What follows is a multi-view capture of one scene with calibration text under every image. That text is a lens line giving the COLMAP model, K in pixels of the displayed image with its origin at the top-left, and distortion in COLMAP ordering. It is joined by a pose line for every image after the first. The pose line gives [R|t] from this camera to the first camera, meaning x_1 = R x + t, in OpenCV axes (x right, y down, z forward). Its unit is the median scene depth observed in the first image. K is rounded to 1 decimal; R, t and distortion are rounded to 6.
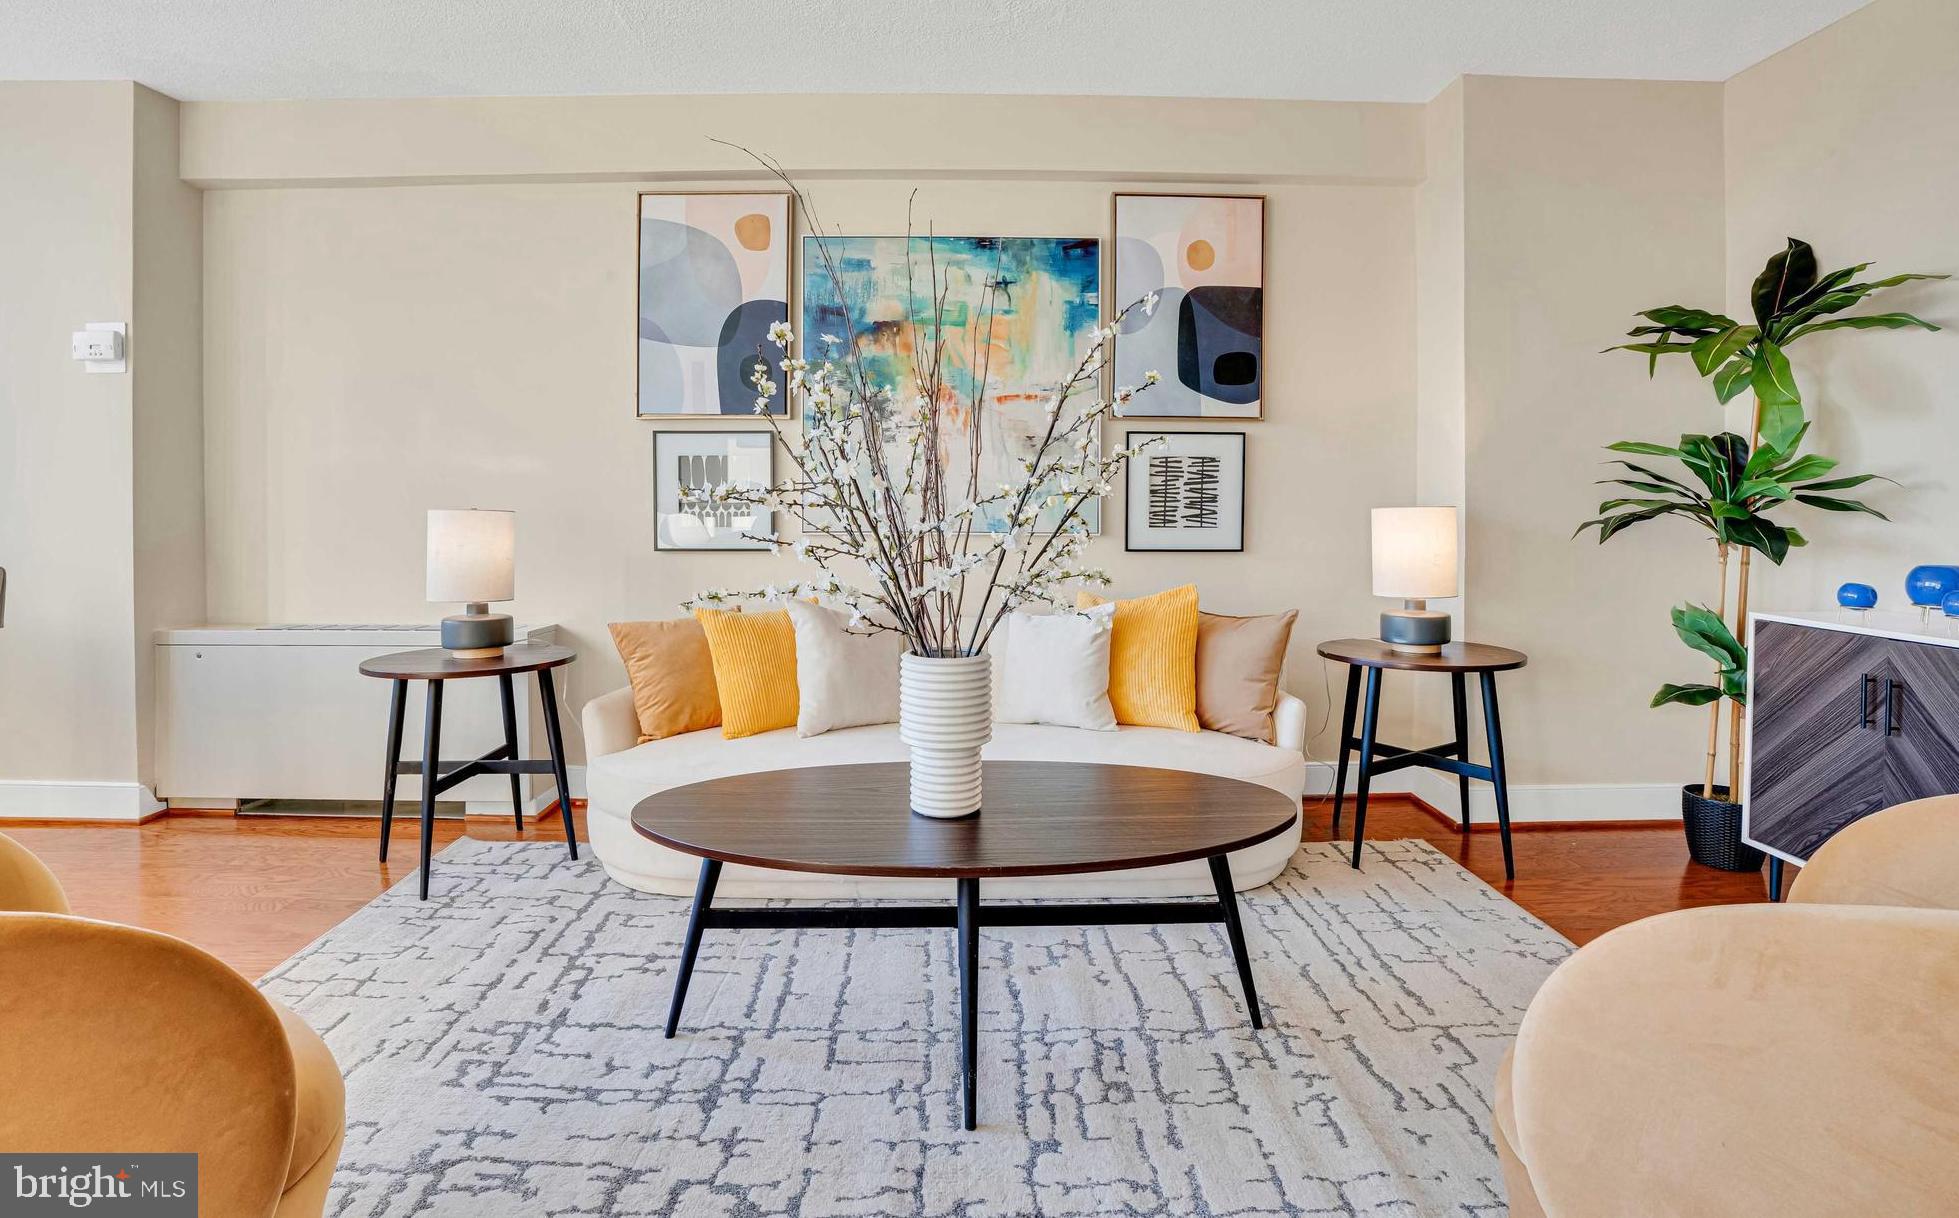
lens RADIAL K [[952.5, 0, 952.0], [0, 952.5, 528.7], [0, 0, 1]] dist [-0.048727, 0.007598]
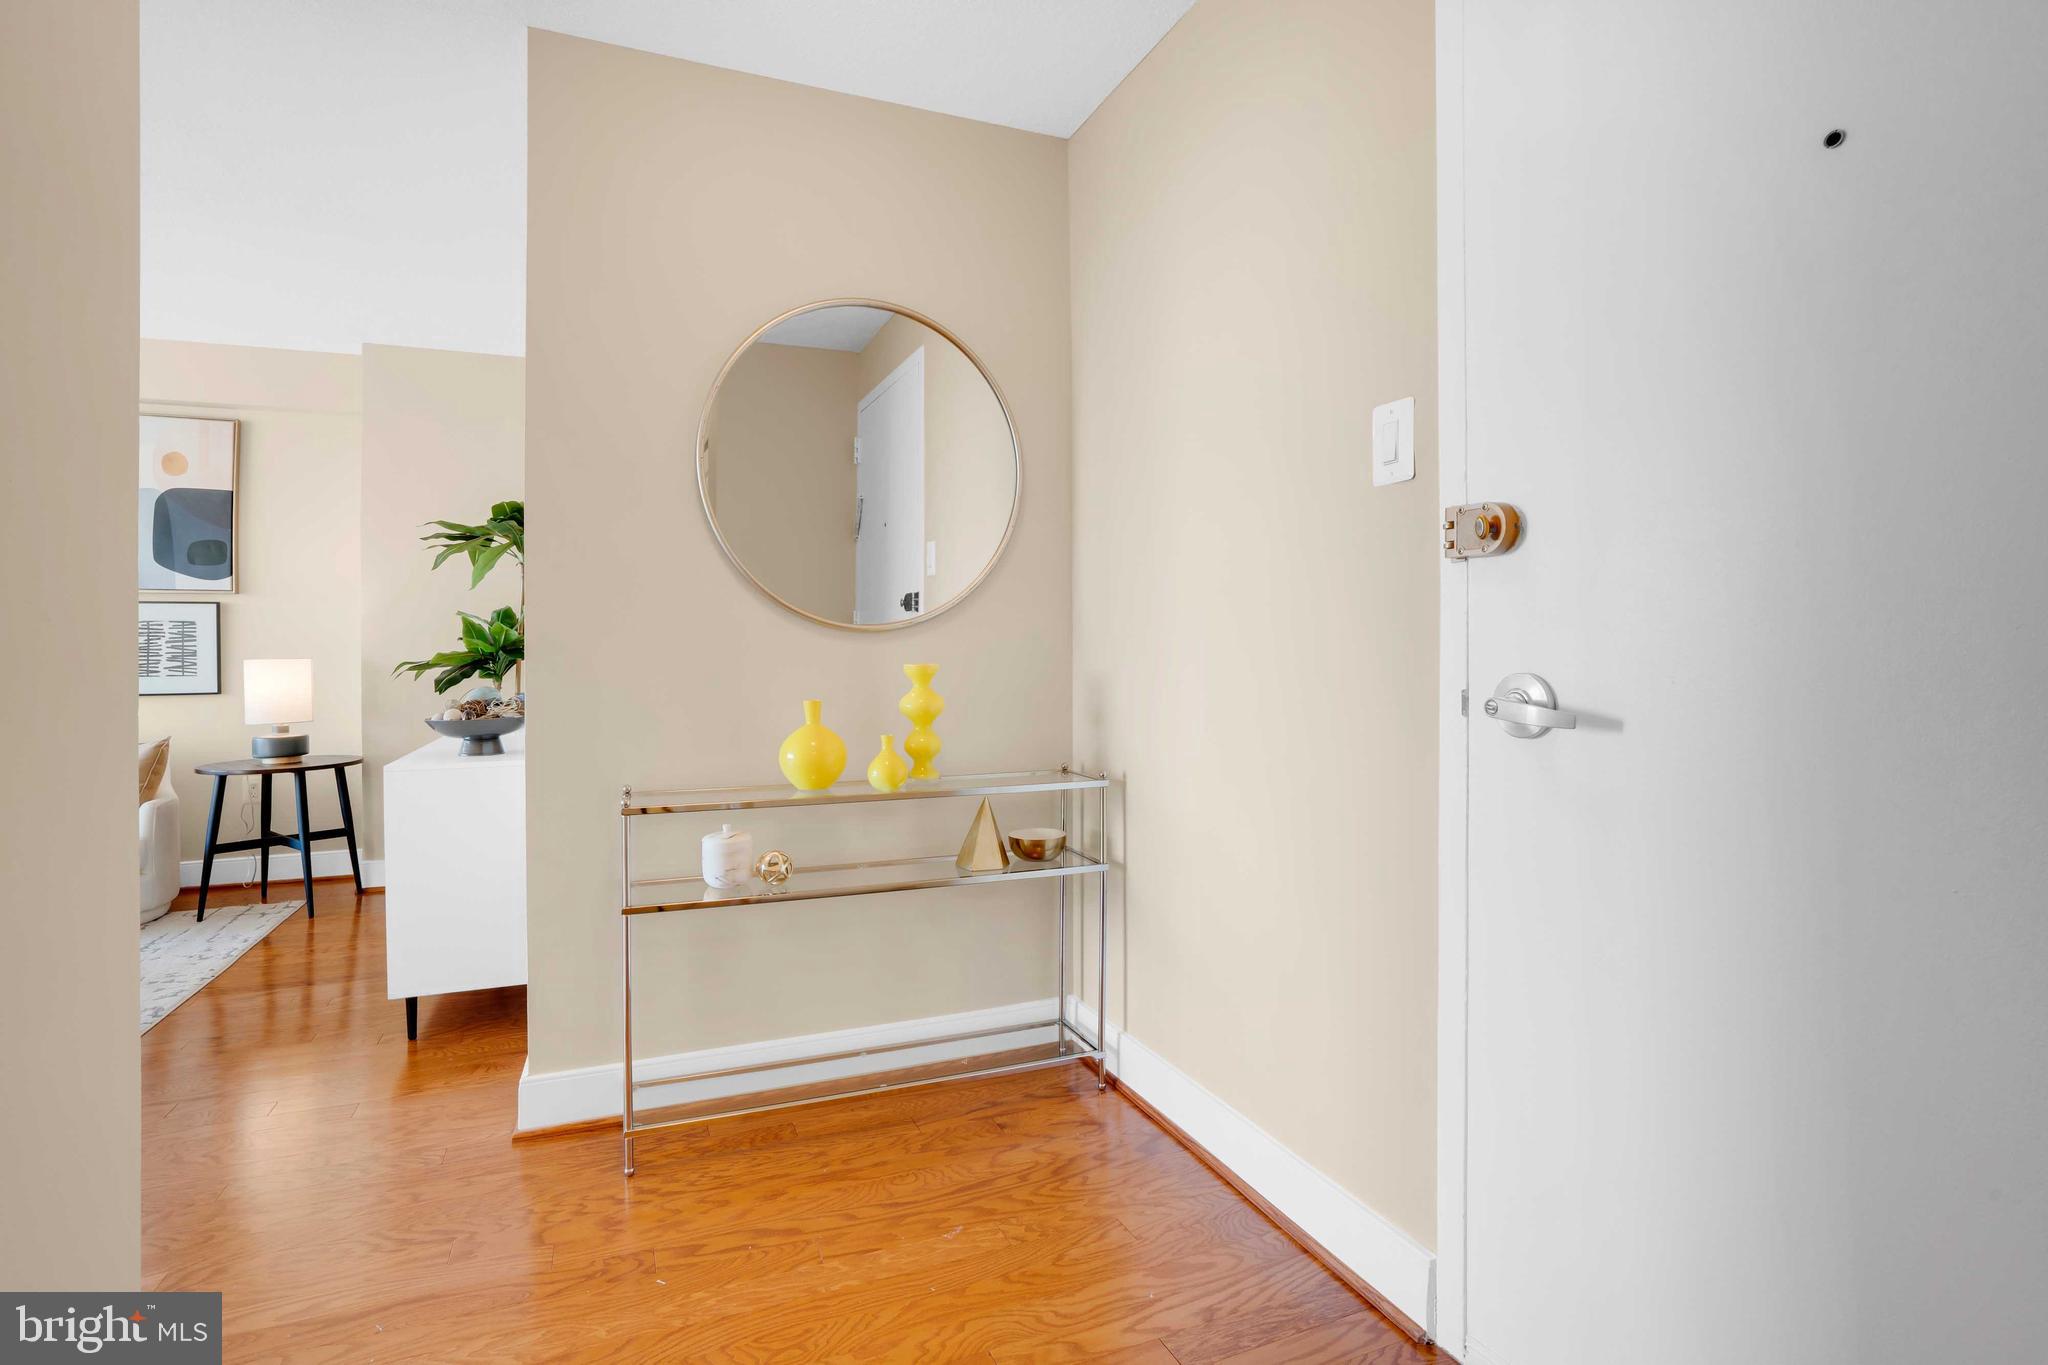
lens RADIAL K [[940.9, 0, 1025.5], [0, 940.9, 659.9], [0, 0, 1]] dist [-0.044987, 0.008123]
pose [[0.906705, -0.010071, 0.421646, 0.913734], [0.017045, 0.999773, -0.012775, 0.013968], [-0.421421, 0.018770, 0.906671, -0.693149]]
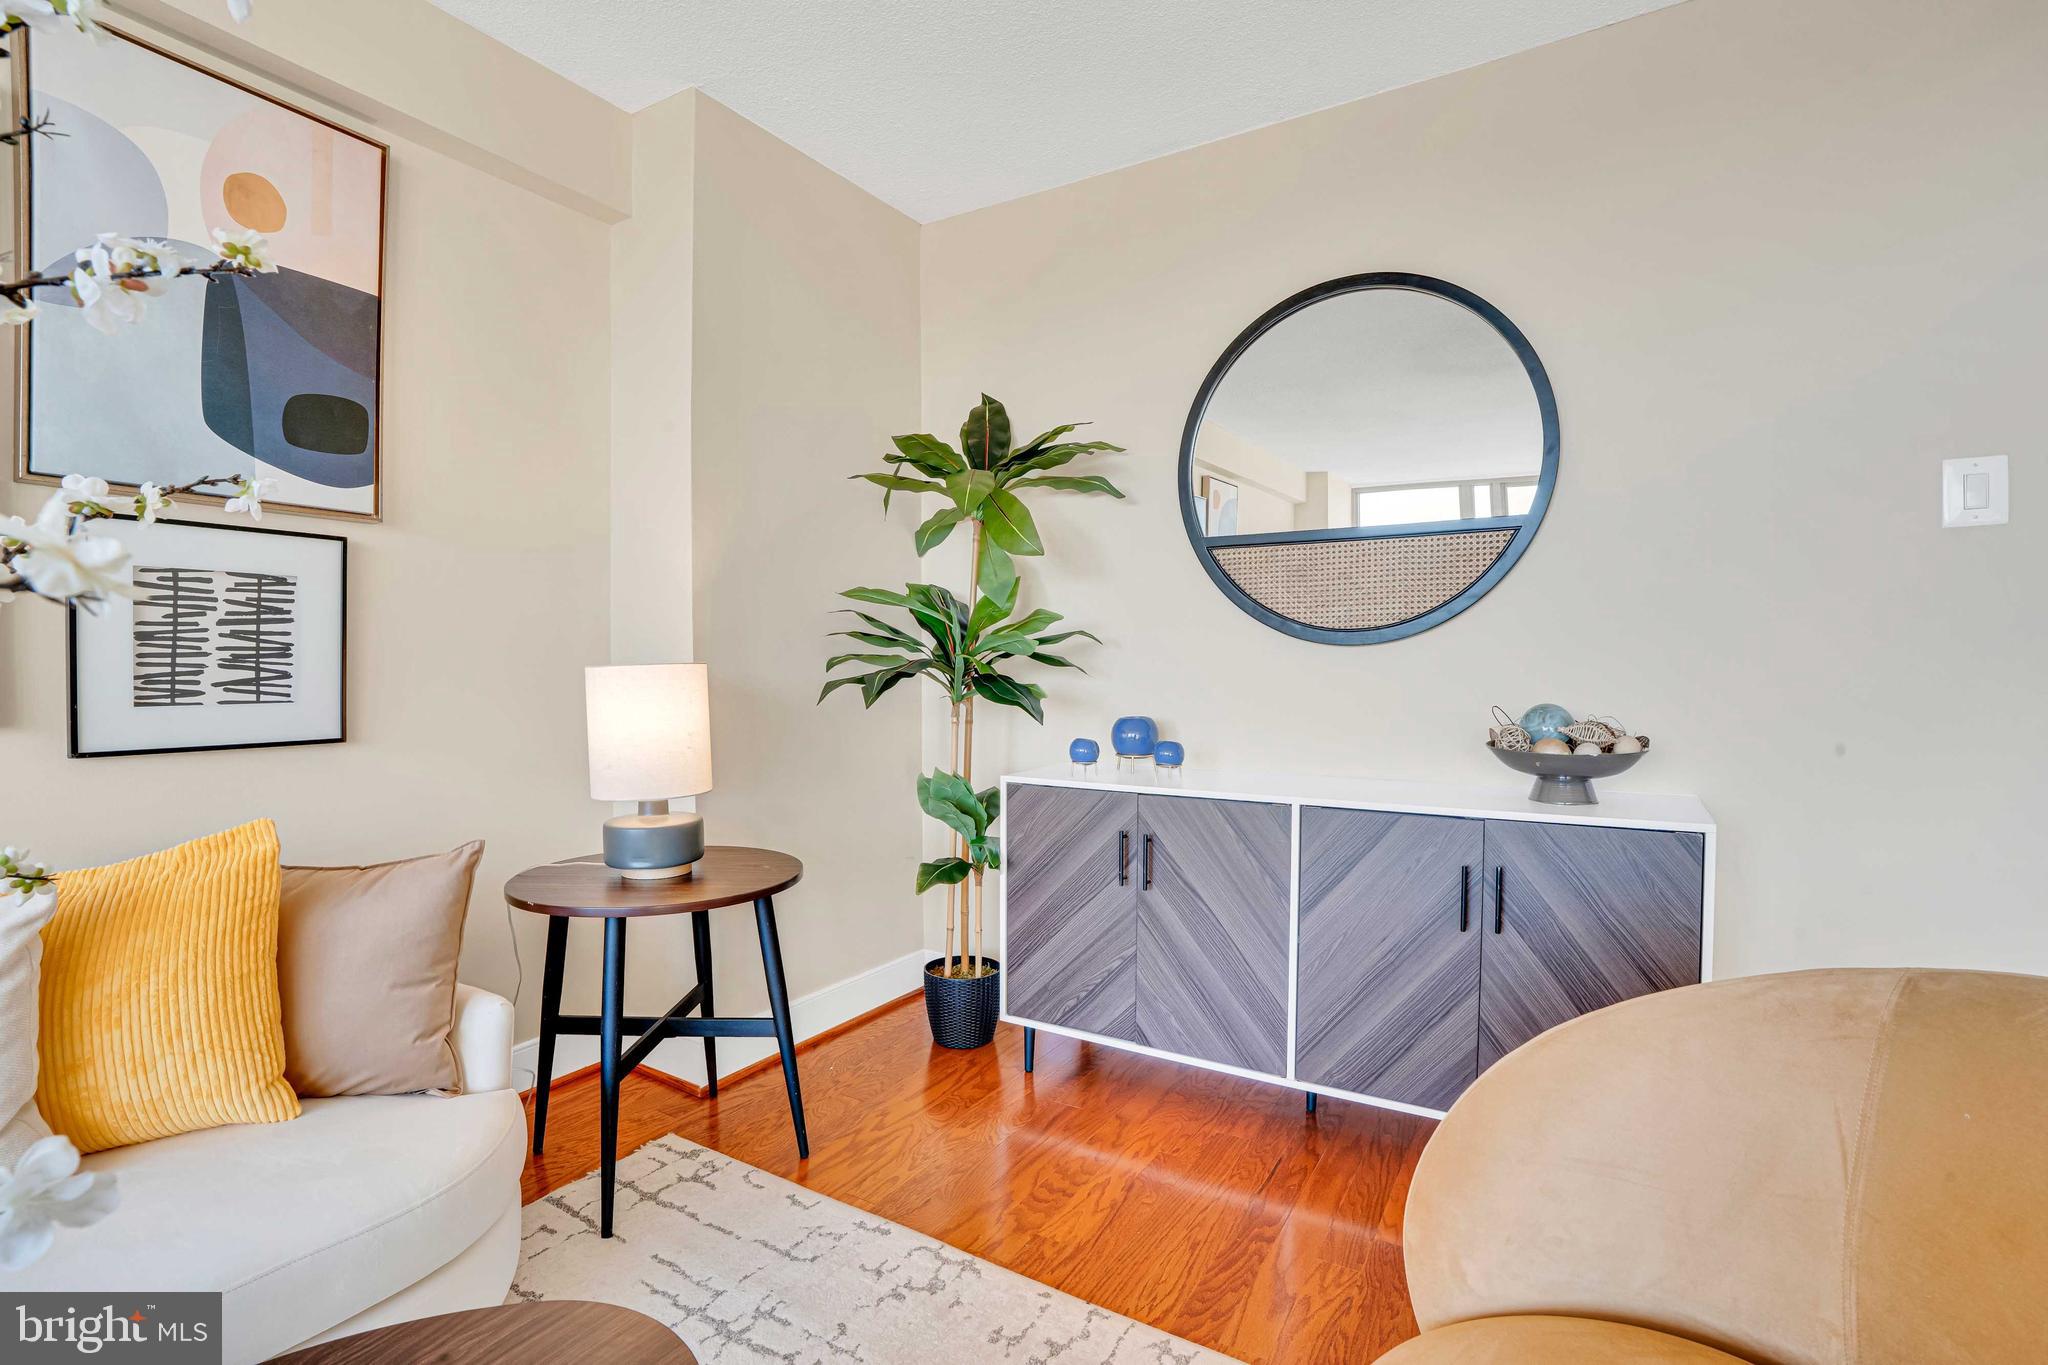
lens RADIAL K [[940.9, 0, 1019.5], [0, 940.9, 691.4], [0, 0, 1]] dist [-0.044987, 0.008123]
pose [[0.539537, -0.025175, 0.841586, 0.064714], [0.021489, 0.999639, 0.016127, -0.008321], [-0.841688, 0.009384, 0.539883, 0.406054]]
